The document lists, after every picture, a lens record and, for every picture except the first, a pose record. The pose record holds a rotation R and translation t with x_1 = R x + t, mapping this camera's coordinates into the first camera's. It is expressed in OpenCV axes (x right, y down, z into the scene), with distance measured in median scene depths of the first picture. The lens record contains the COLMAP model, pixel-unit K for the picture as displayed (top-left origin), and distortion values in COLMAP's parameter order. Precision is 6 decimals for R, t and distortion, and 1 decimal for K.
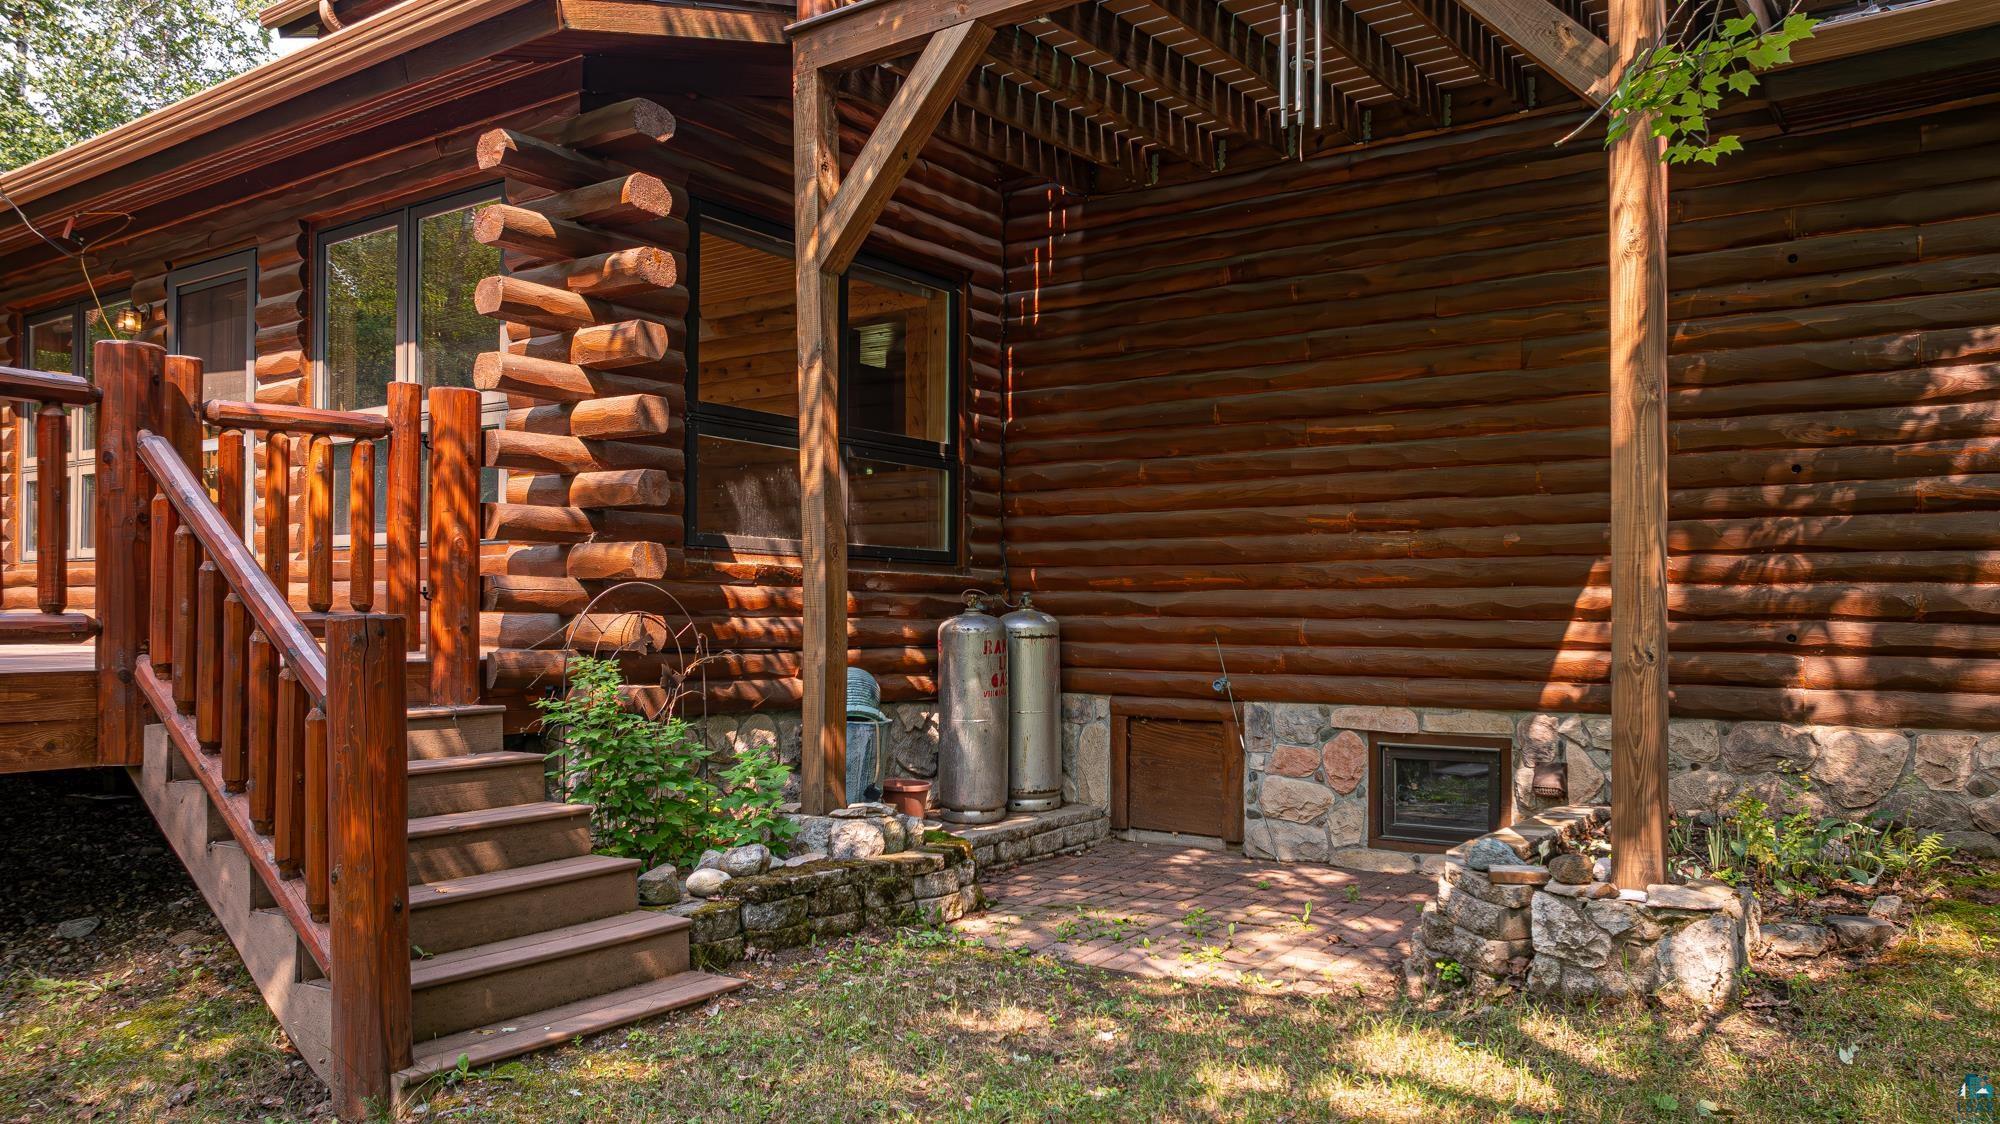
lens RADIAL K [[1422.2, 0, 1000.4], [0, 1422.2, 566.7], [0, 0, 1]] dist [-0.035490, 0.036500]
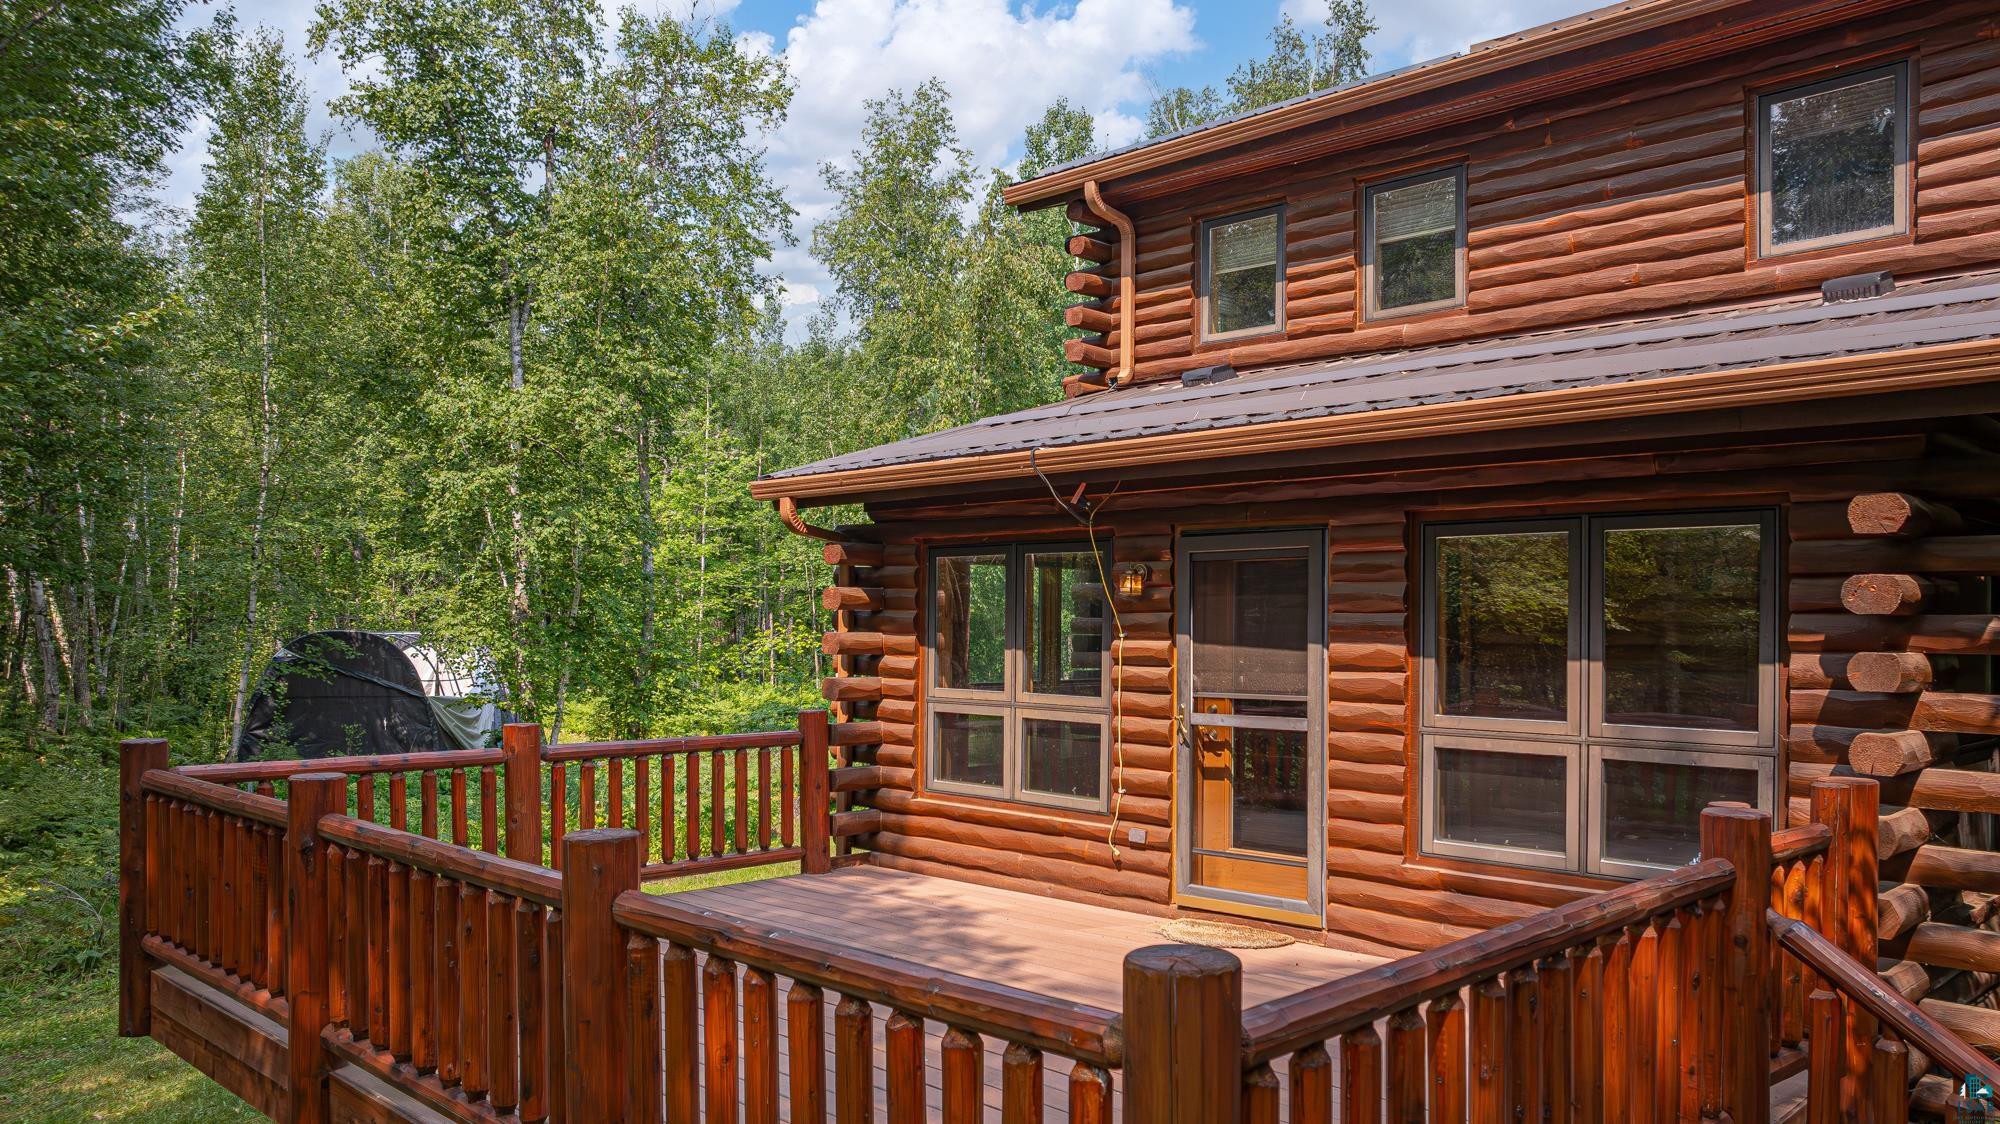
lens RADIAL K [[1422.2, 0, 999.5], [0, 1422.2, 573.0], [0, 0, 1]] dist [-0.035490, 0.036500]
pose [[0.988568, -0.009538, -0.150471, -0.621569], [0.012490, 0.999747, 0.018684, -0.223783], [0.150254, -0.020350, 0.988438, 0.013107]]
